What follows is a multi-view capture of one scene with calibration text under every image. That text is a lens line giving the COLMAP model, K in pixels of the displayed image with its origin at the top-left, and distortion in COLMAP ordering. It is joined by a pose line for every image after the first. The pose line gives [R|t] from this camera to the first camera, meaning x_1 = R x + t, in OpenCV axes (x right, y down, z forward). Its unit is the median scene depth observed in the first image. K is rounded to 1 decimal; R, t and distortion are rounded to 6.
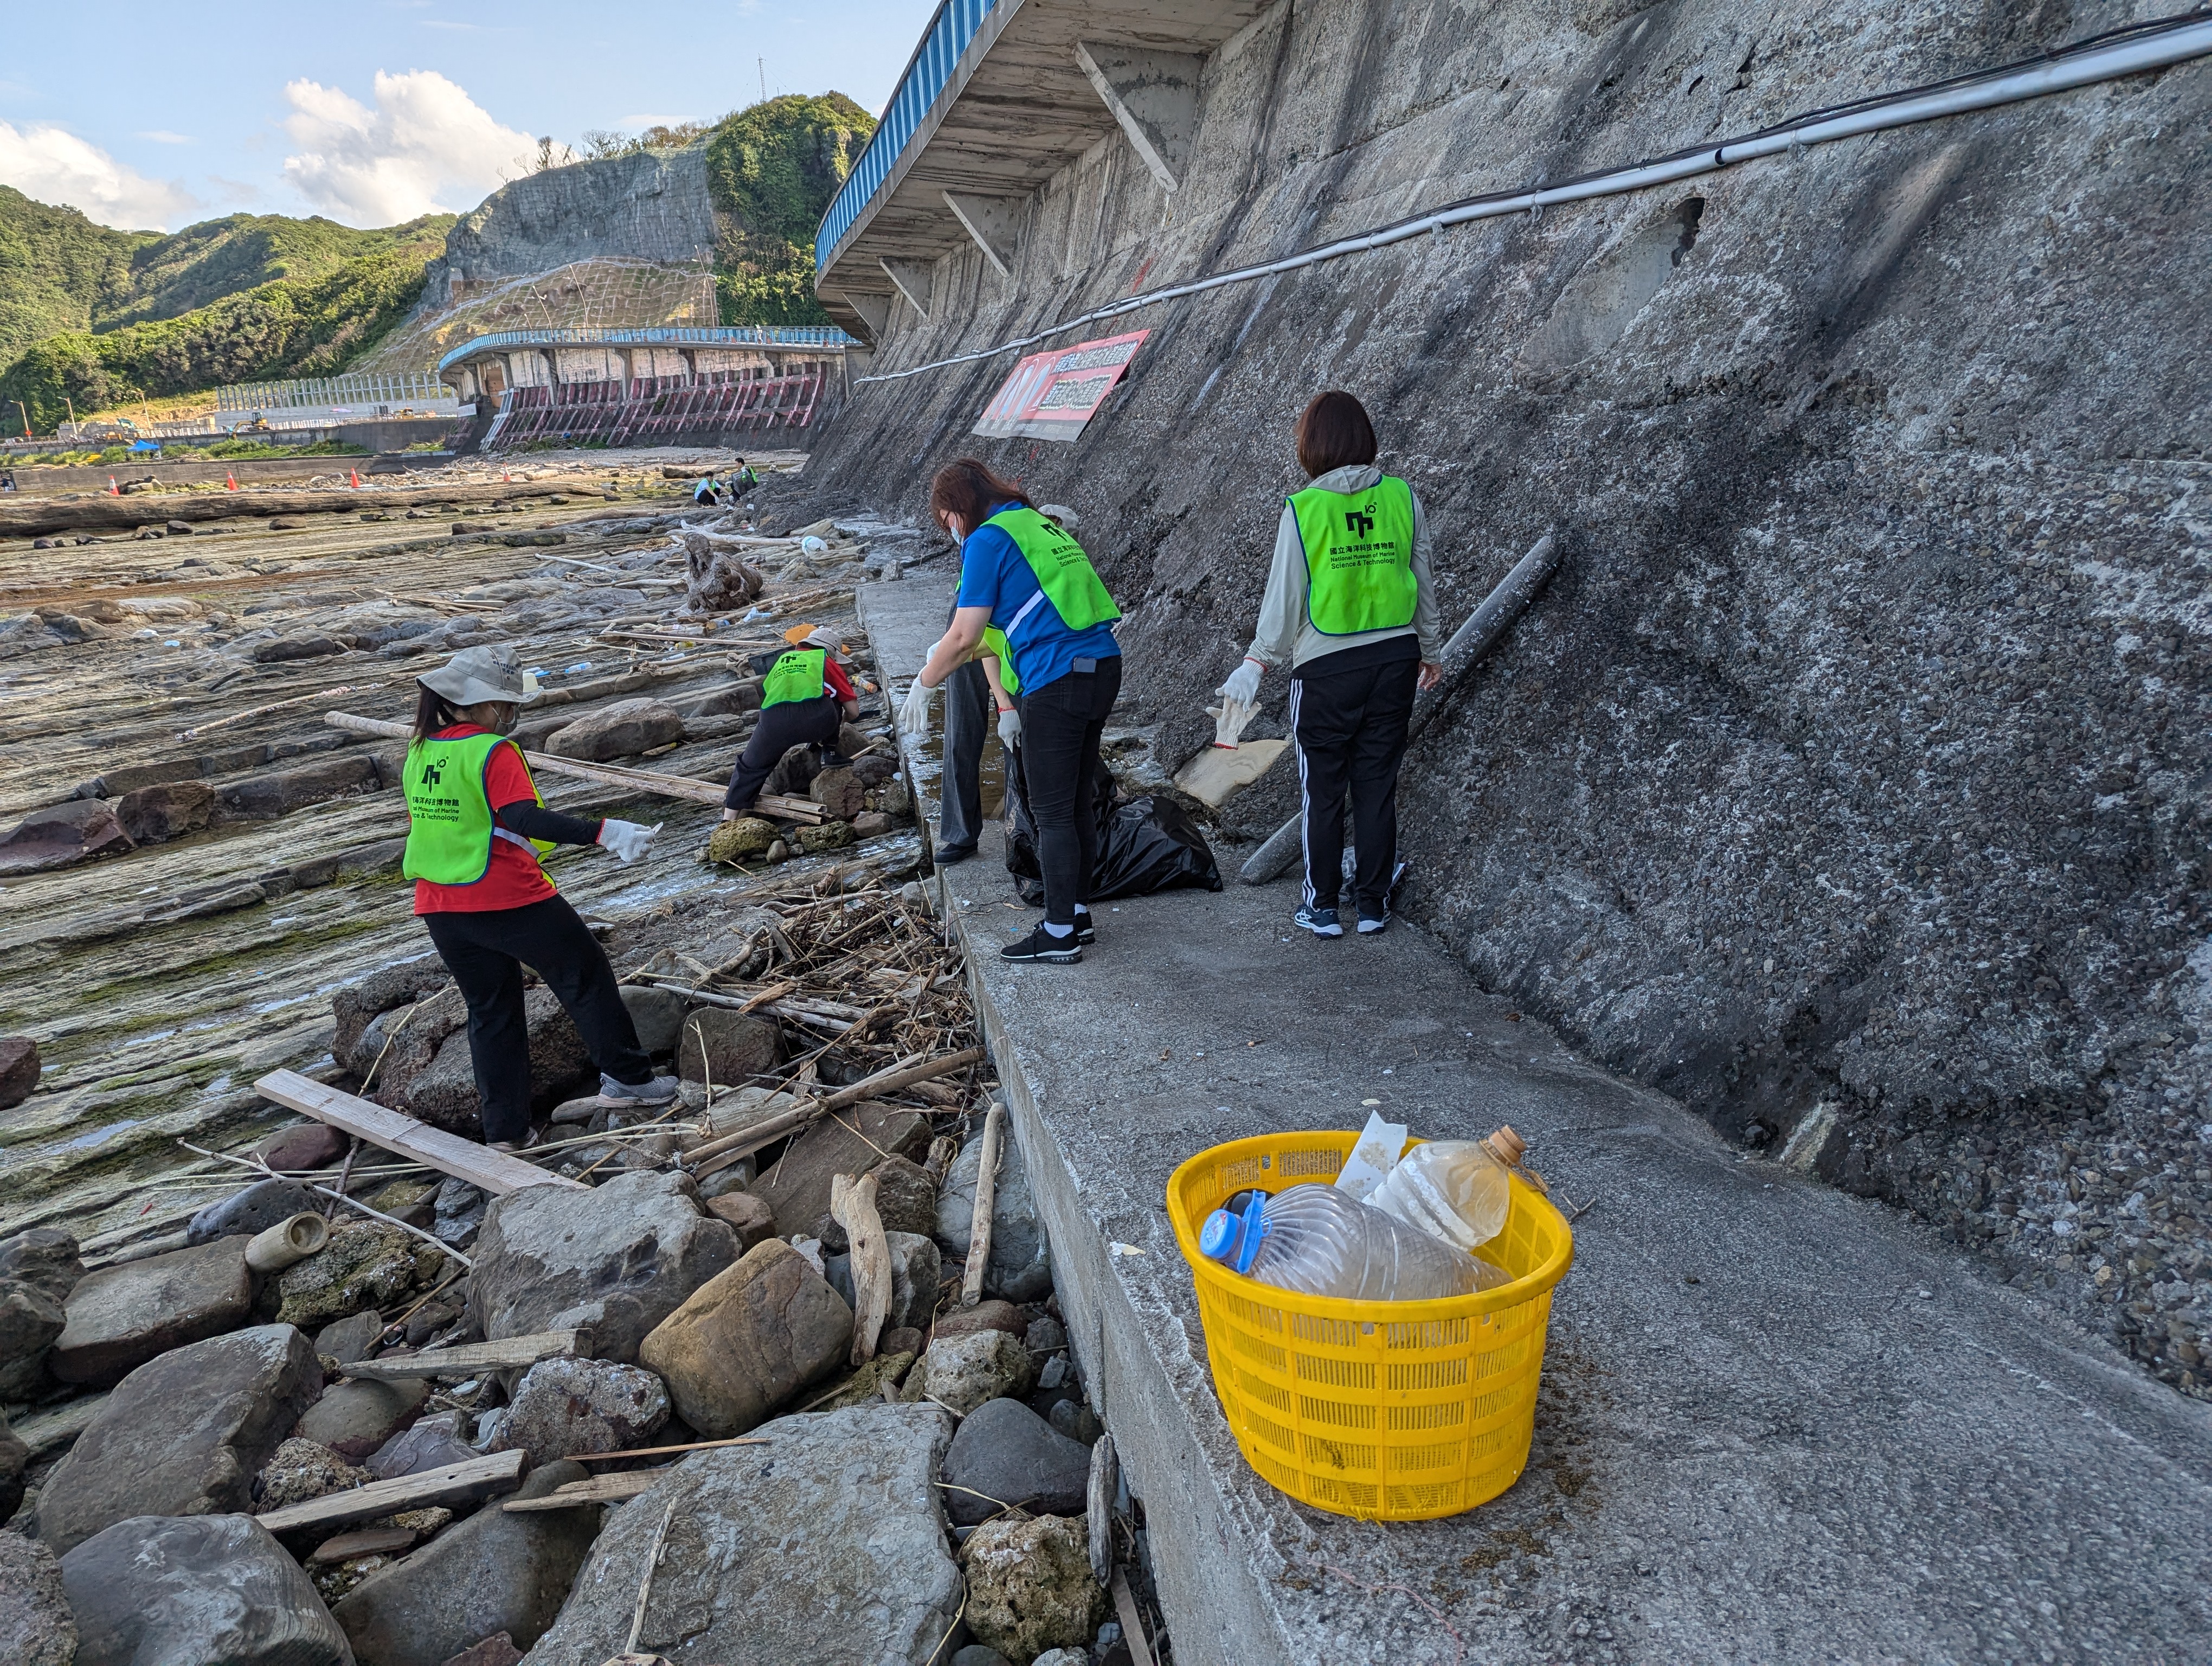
lens RADIAL K [[1557.2, 0, 1106.0], [0, 1557.2, 833.0], [0, 0, 1]] dist [0.021799, -0.004512]
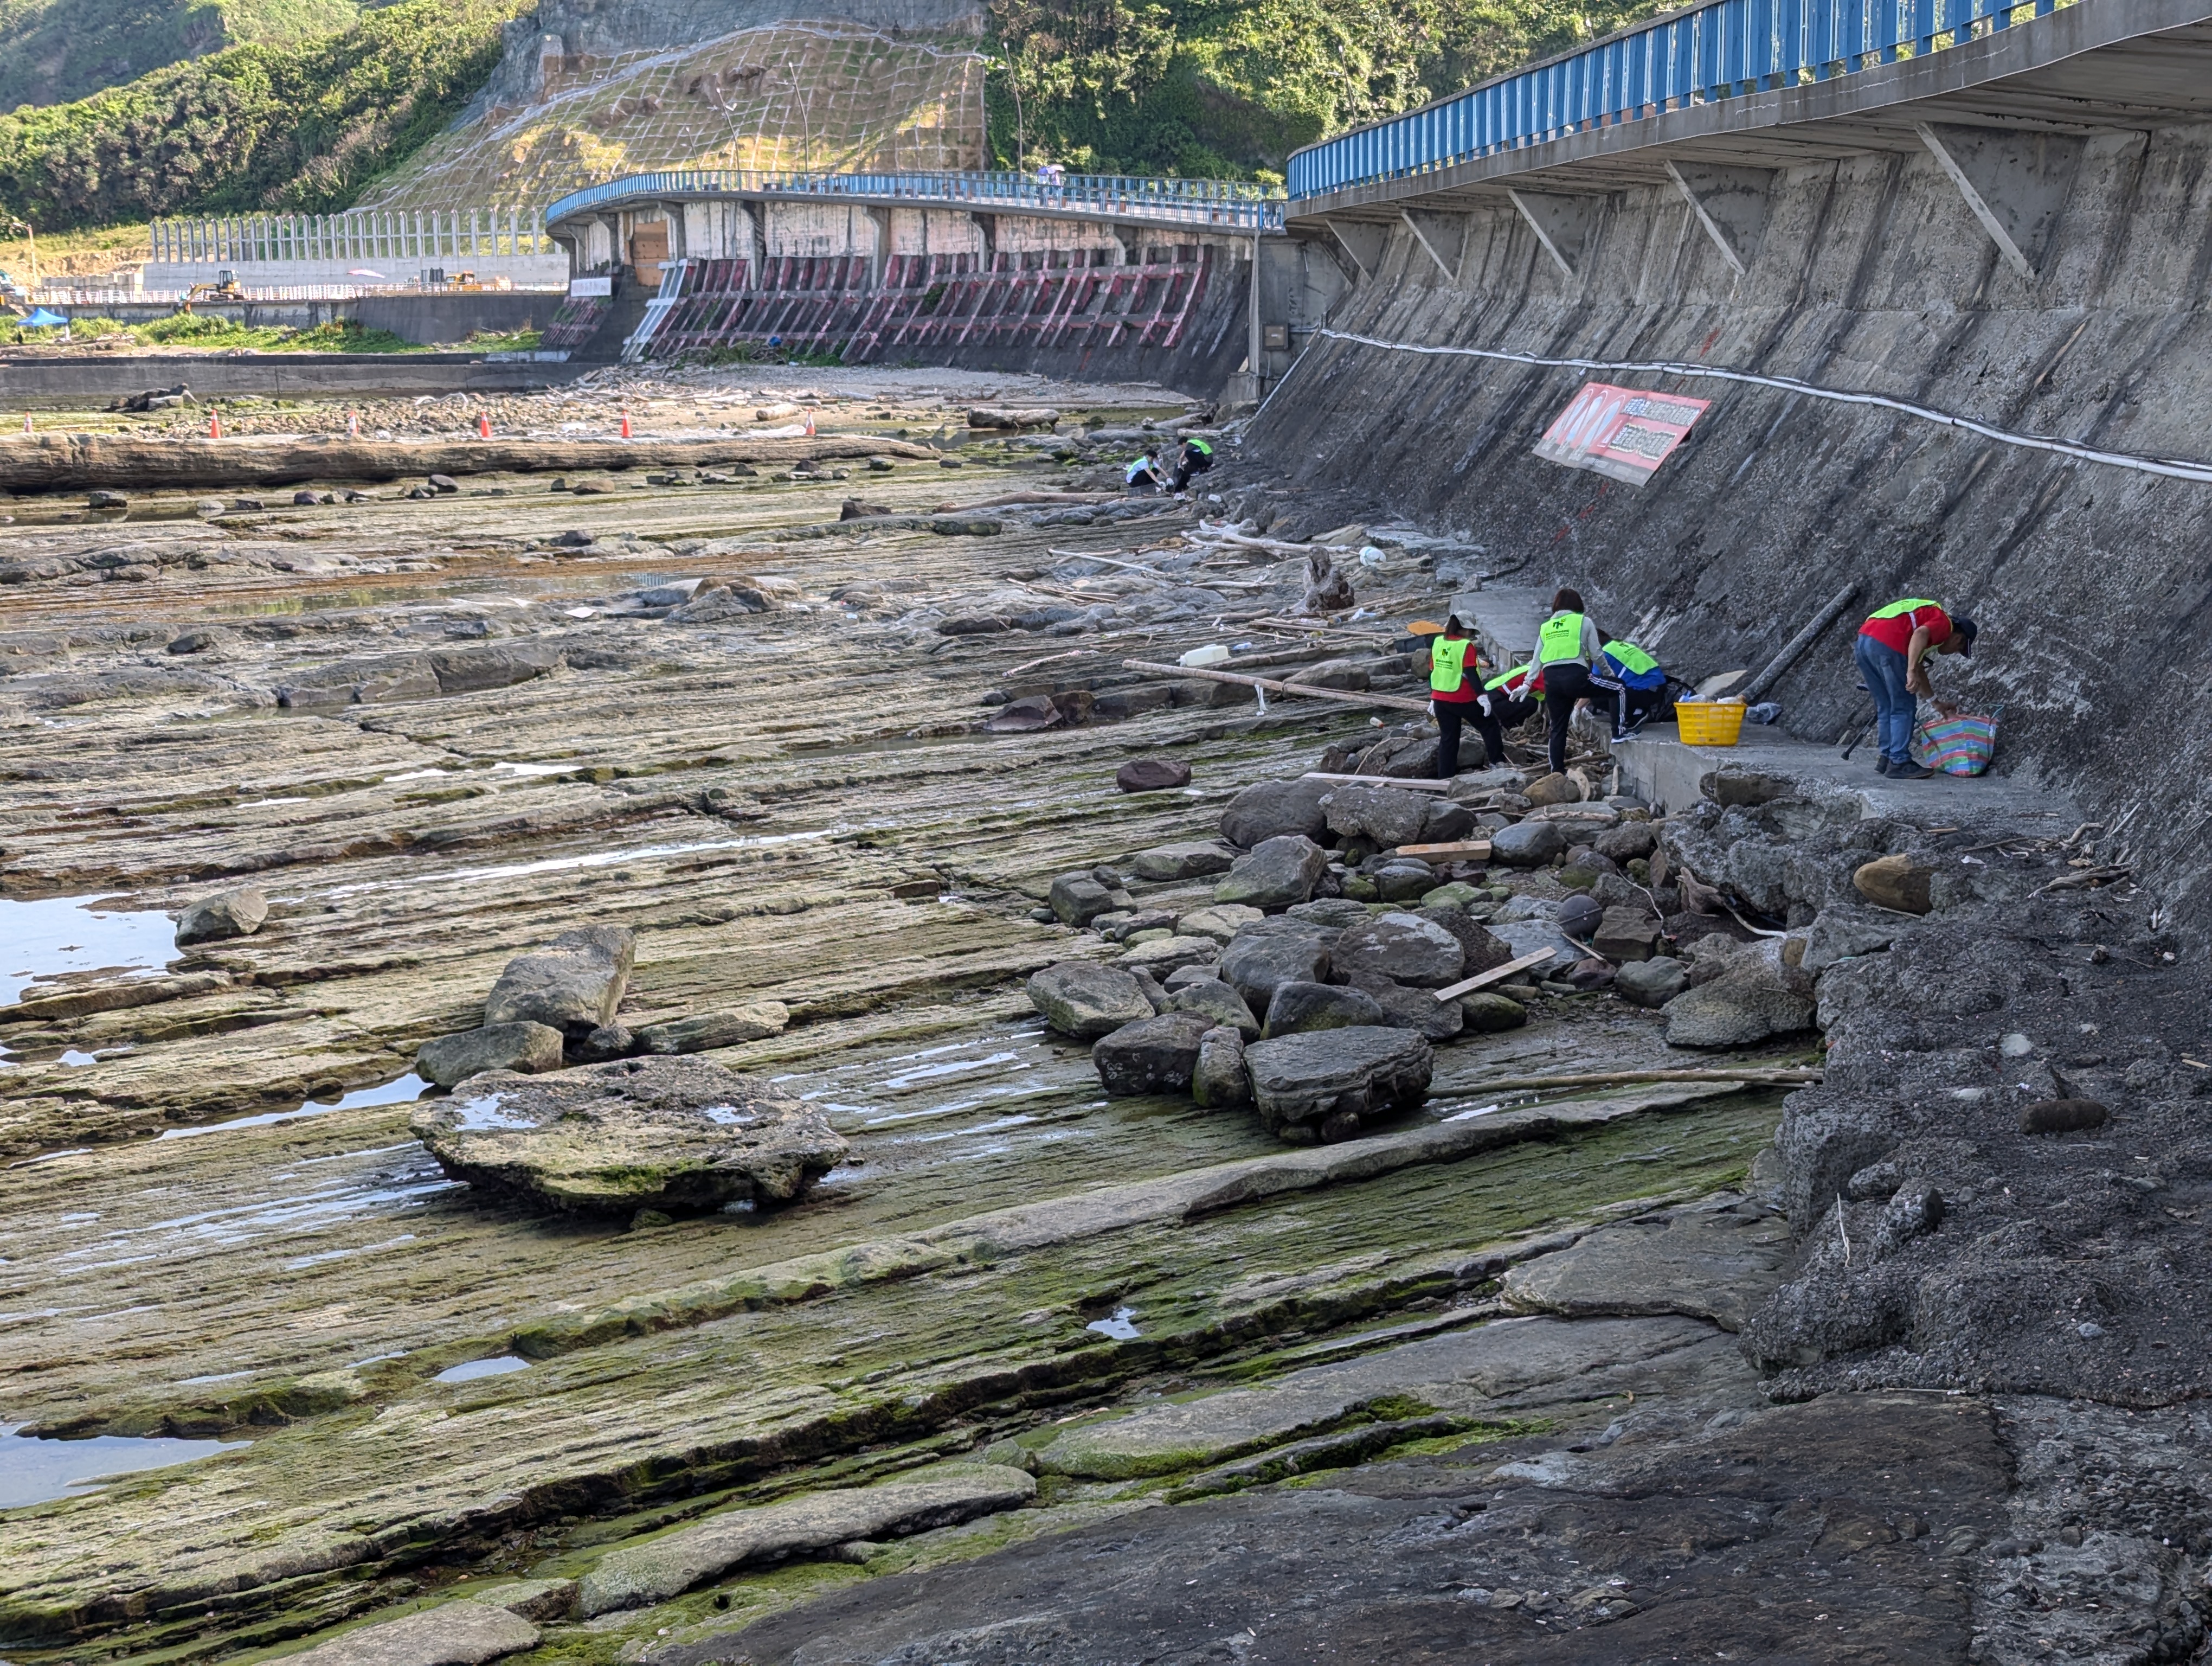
lens RADIAL K [[2998.4, 0, 1106.0], [0, 2998.4, 833.0], [0, 0, 1]] dist [0.081680, -0.061370]
pose [[0.983049, 0.063884, -0.171855, -0.001047], [-0.078421, 0.993772, -0.079168, 0.023440], [0.165727, 0.091303, 0.981936, -0.133582]]
